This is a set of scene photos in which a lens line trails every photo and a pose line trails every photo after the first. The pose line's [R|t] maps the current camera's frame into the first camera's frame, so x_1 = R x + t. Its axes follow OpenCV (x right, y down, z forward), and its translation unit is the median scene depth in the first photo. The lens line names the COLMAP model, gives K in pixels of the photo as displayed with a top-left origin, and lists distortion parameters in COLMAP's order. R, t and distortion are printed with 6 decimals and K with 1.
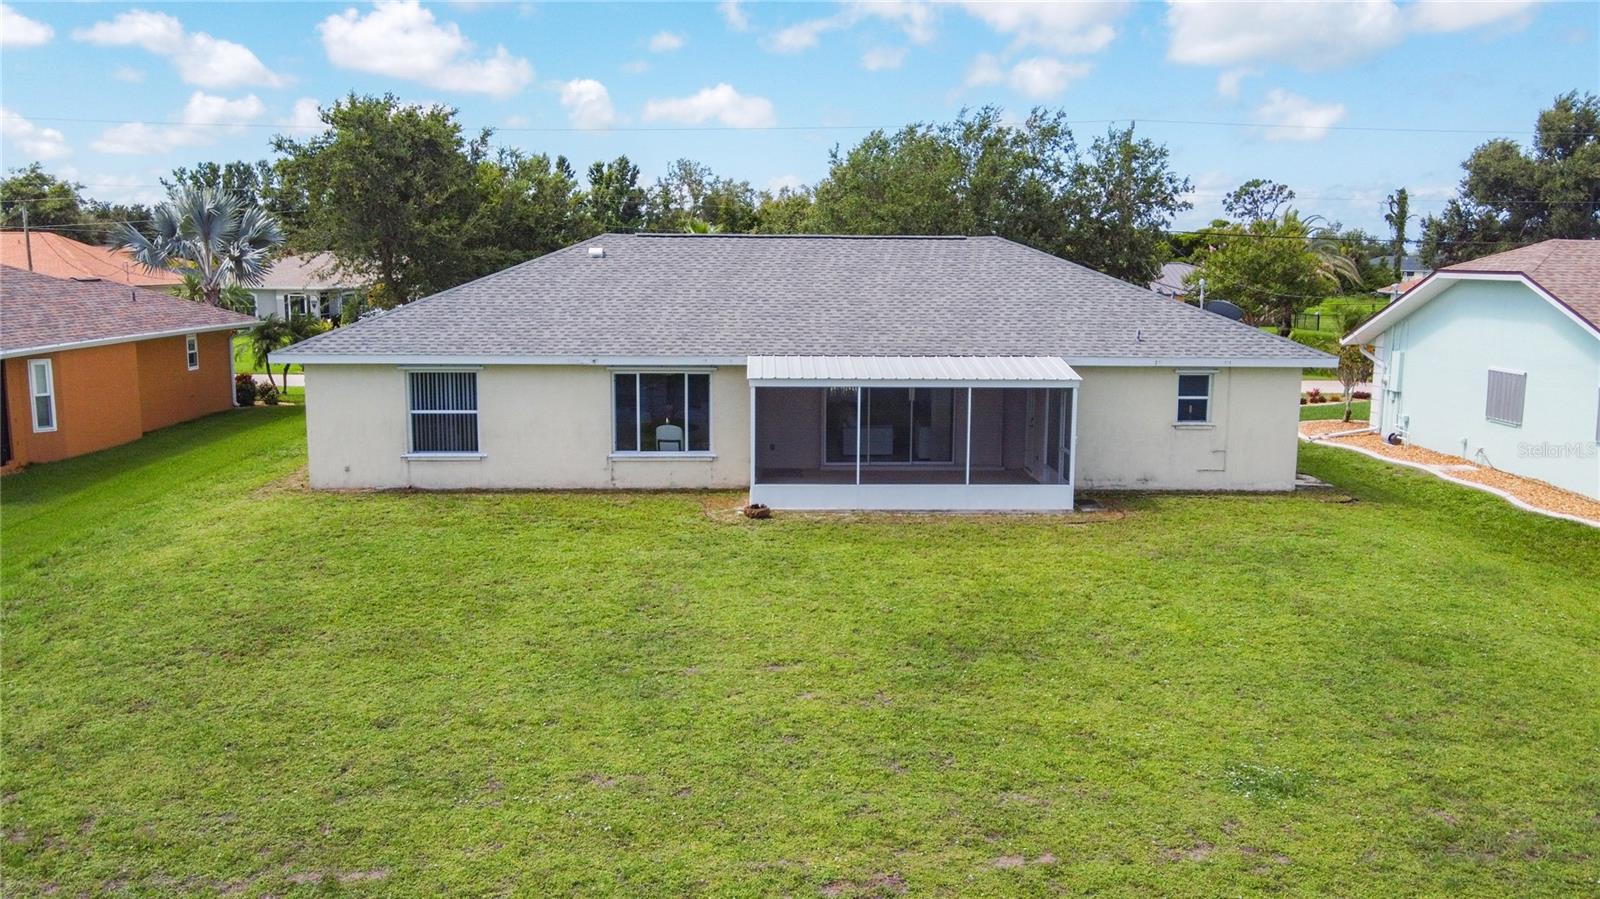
lens RADIAL K [[1231.2, 0, 800.0], [0, 1231.2, 449.5], [0, 0, 1]] dist [-0.000618, 0.027380]
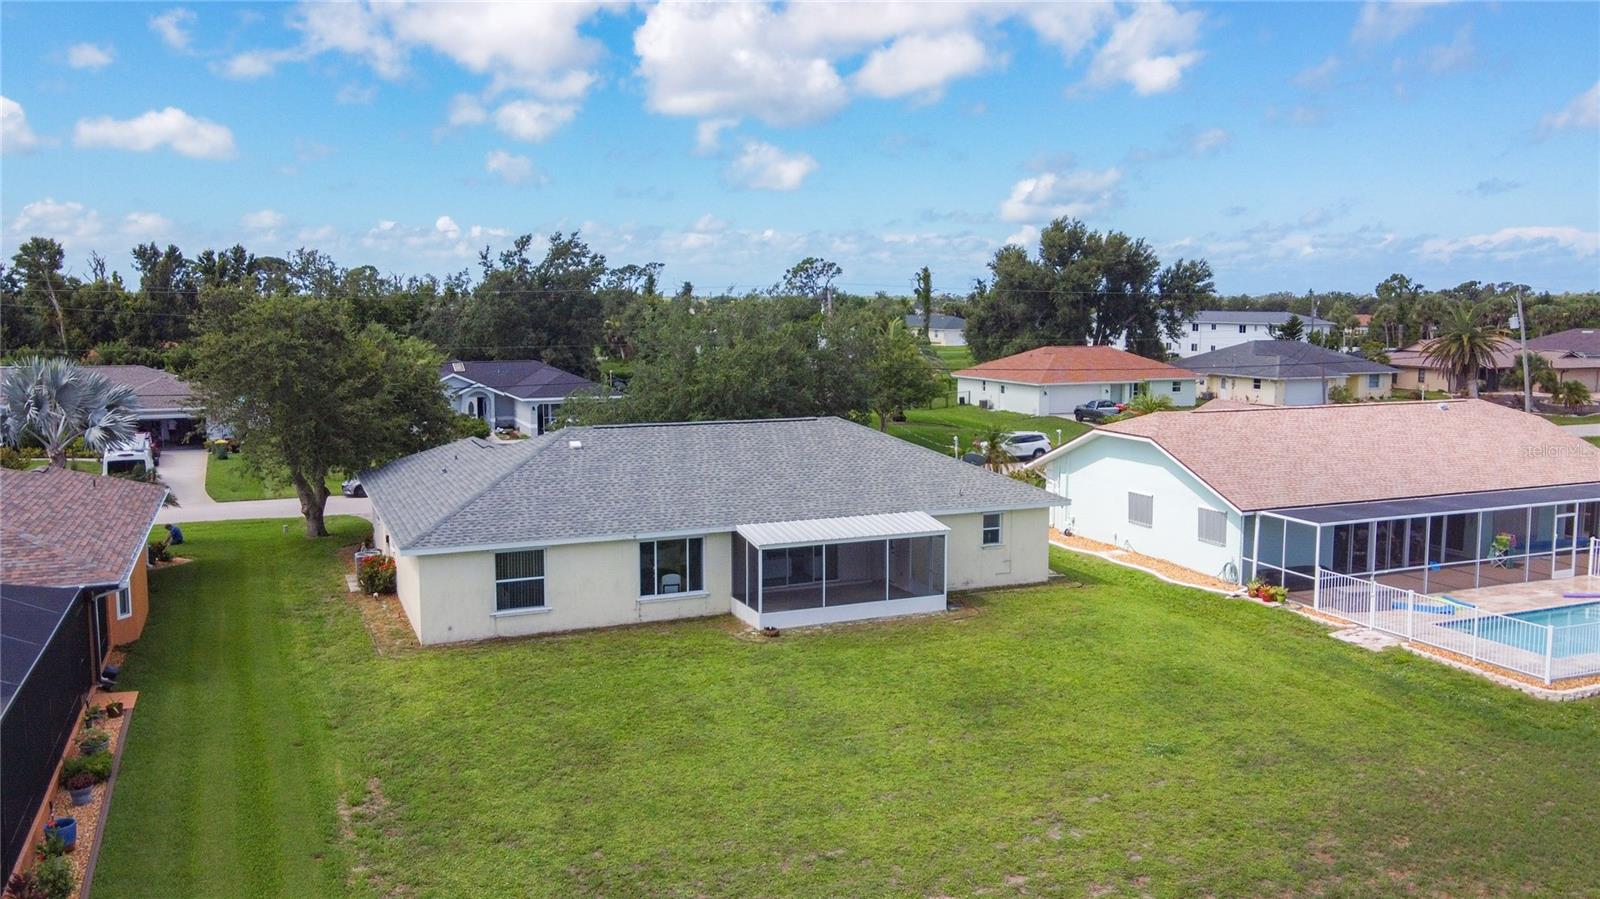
lens RADIAL K [[1231.2, 0, 800.0], [0, 1231.2, 449.5], [0, 0, 1]] dist [-0.000618, 0.027380]
pose [[0.930626, -0.049697, 0.362581, -0.488982], [0.062716, 0.997738, -0.024218, -0.122631], [-0.360557, 0.045277, 0.931638, -0.405665]]
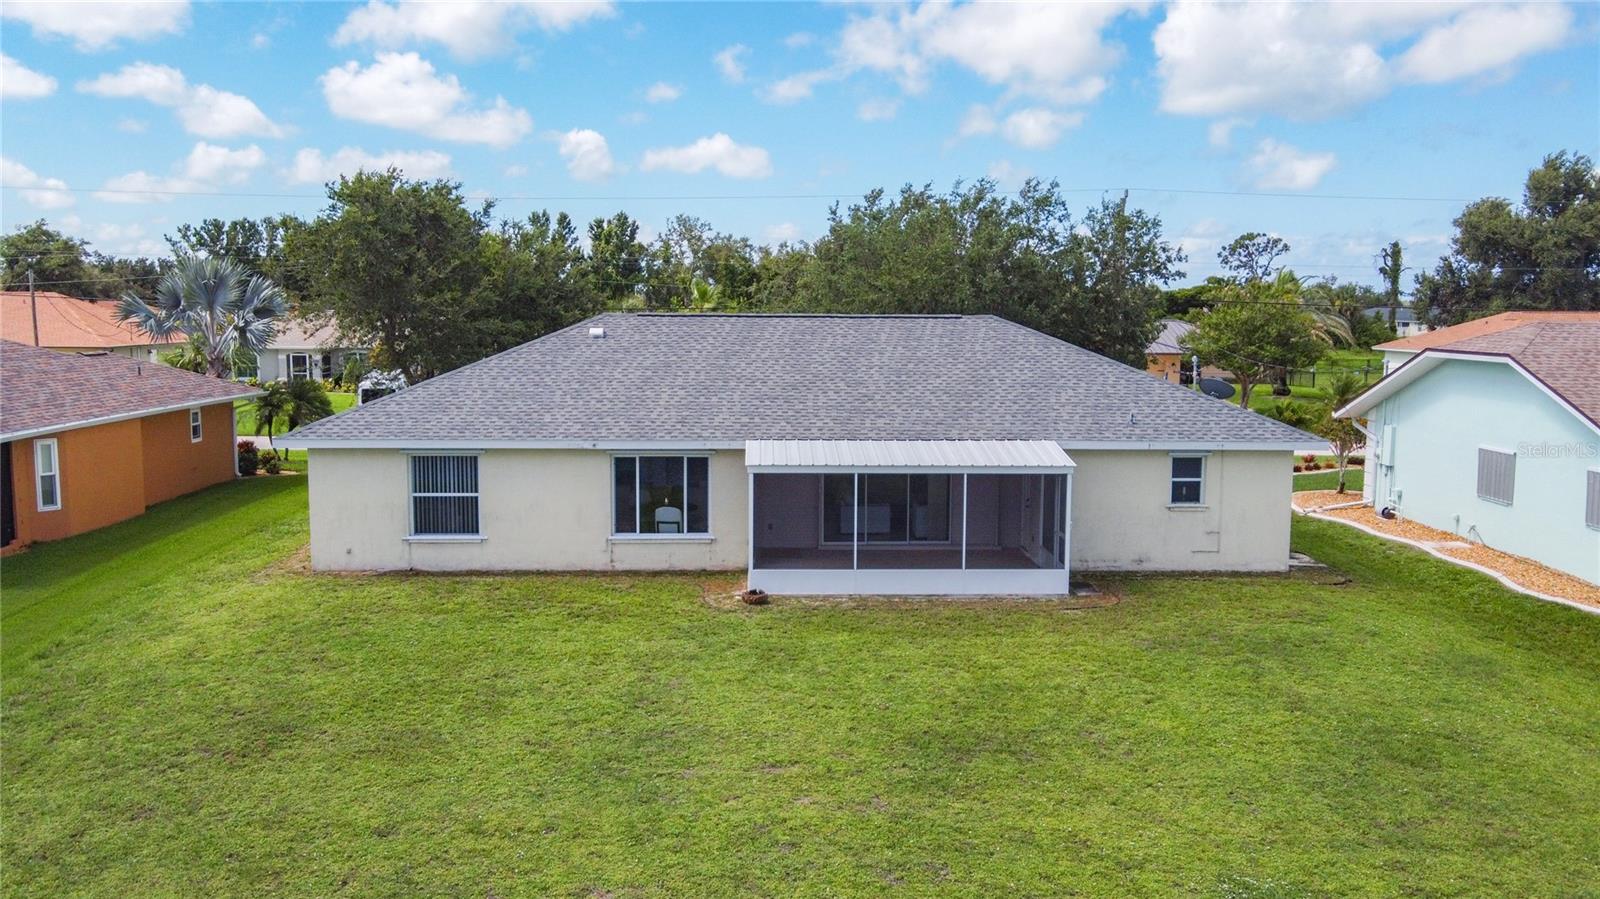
lens RADIAL K [[1231.2, 0, 800.0], [0, 1231.2, 449.5], [0, 0, 1]] dist [-0.000618, 0.027380]
pose [[1.000000, -0.000709, 0.000688, 0.001150], [0.000735, 0.999272, -0.038156, -0.028639], [-0.000661, 0.038157, 0.999272, -0.011466]]
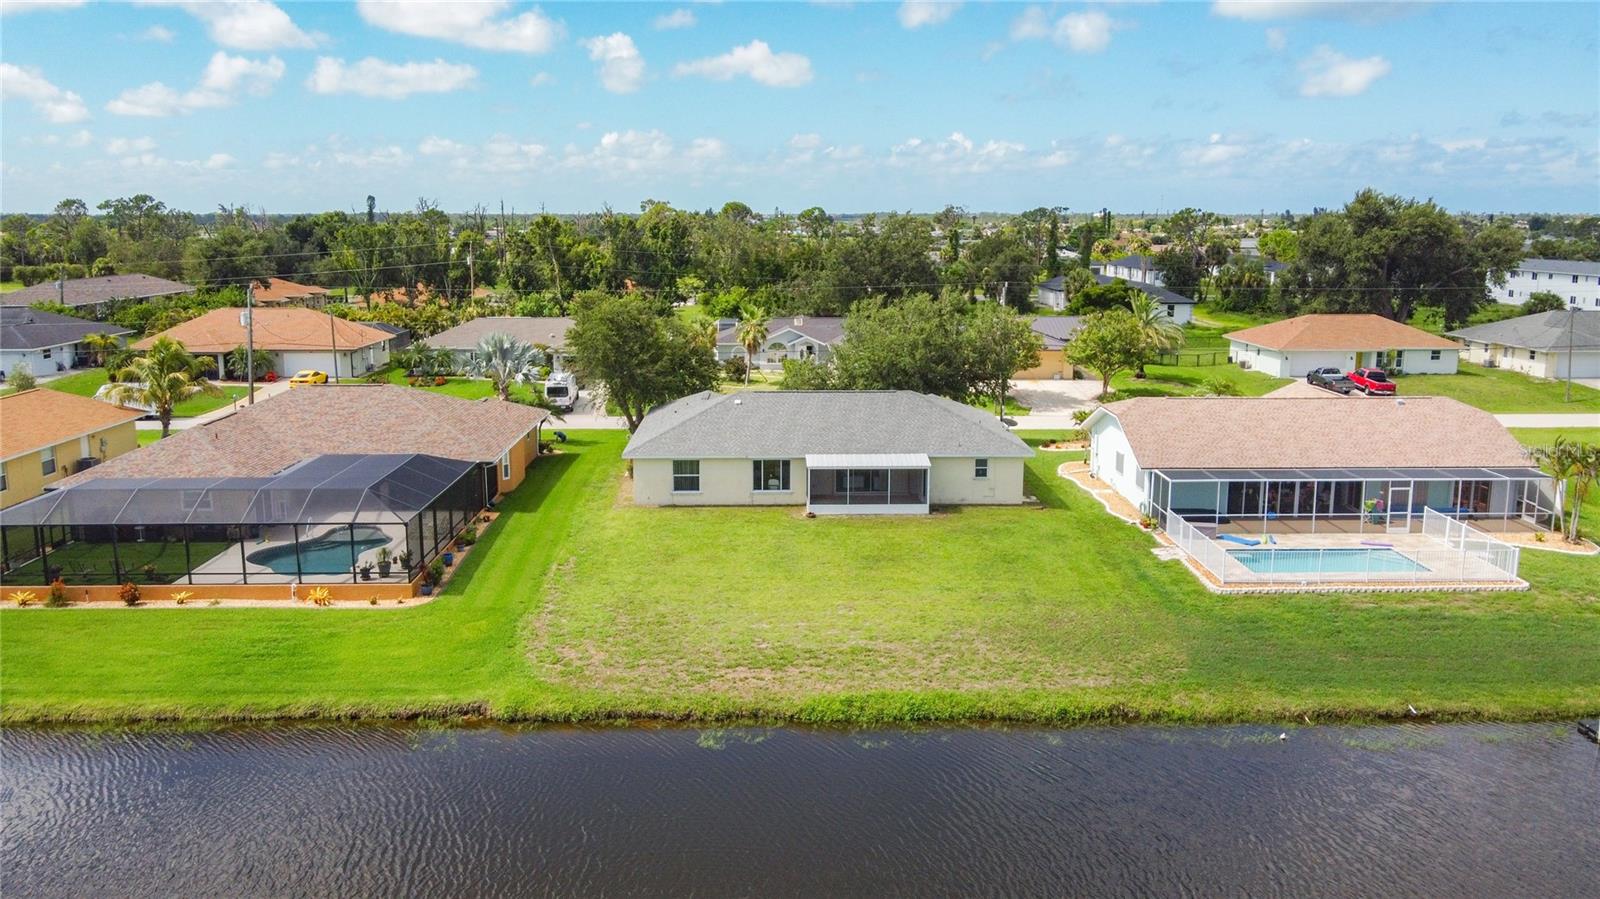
lens RADIAL K [[1205.0, 0, 800.0], [0, 1205.0, 449.5], [0, 0, 1]] dist [-0.008473, 0.003908]
pose [[0.999974, -0.005050, -0.005080, -0.040309], [0.005194, 0.999574, 0.028713, -0.154085], [0.004933, -0.028739, 0.999575, -1.492283]]
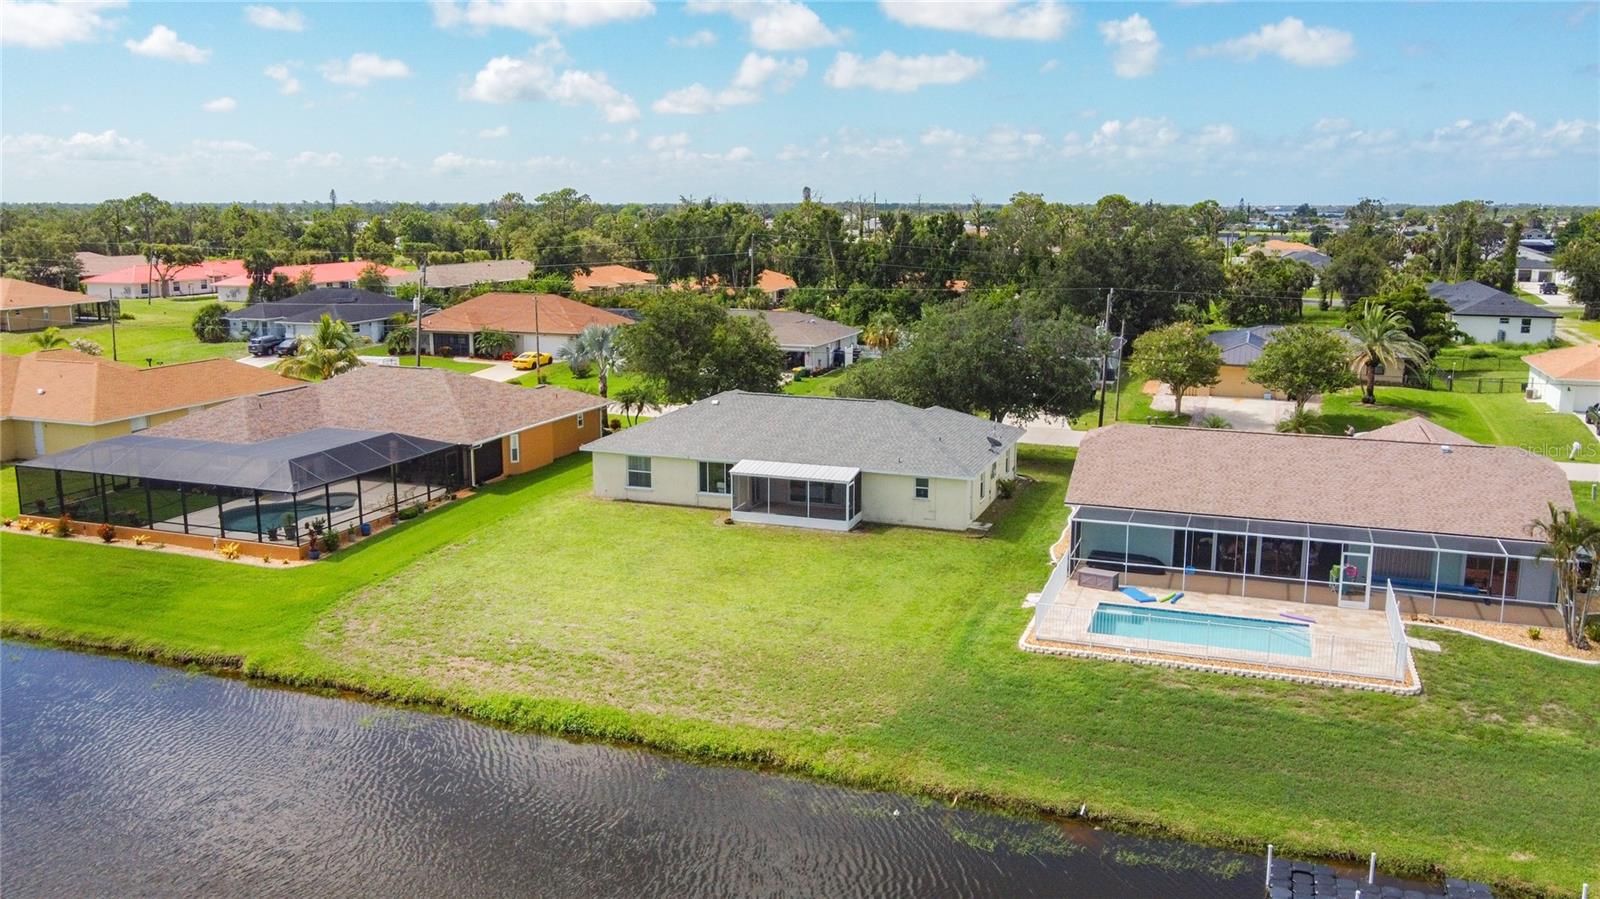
lens RADIAL K [[1220.9, 0, 800.0], [0, 1220.9, 449.5], [0, 0, 1]] dist [-0.015018, 0.001404]
pose [[0.931812, 0.066162, -0.356861, 0.943117], [-0.054351, 0.997594, 0.043037, -0.206047], [0.358849, -0.020707, 0.933166, -1.284390]]
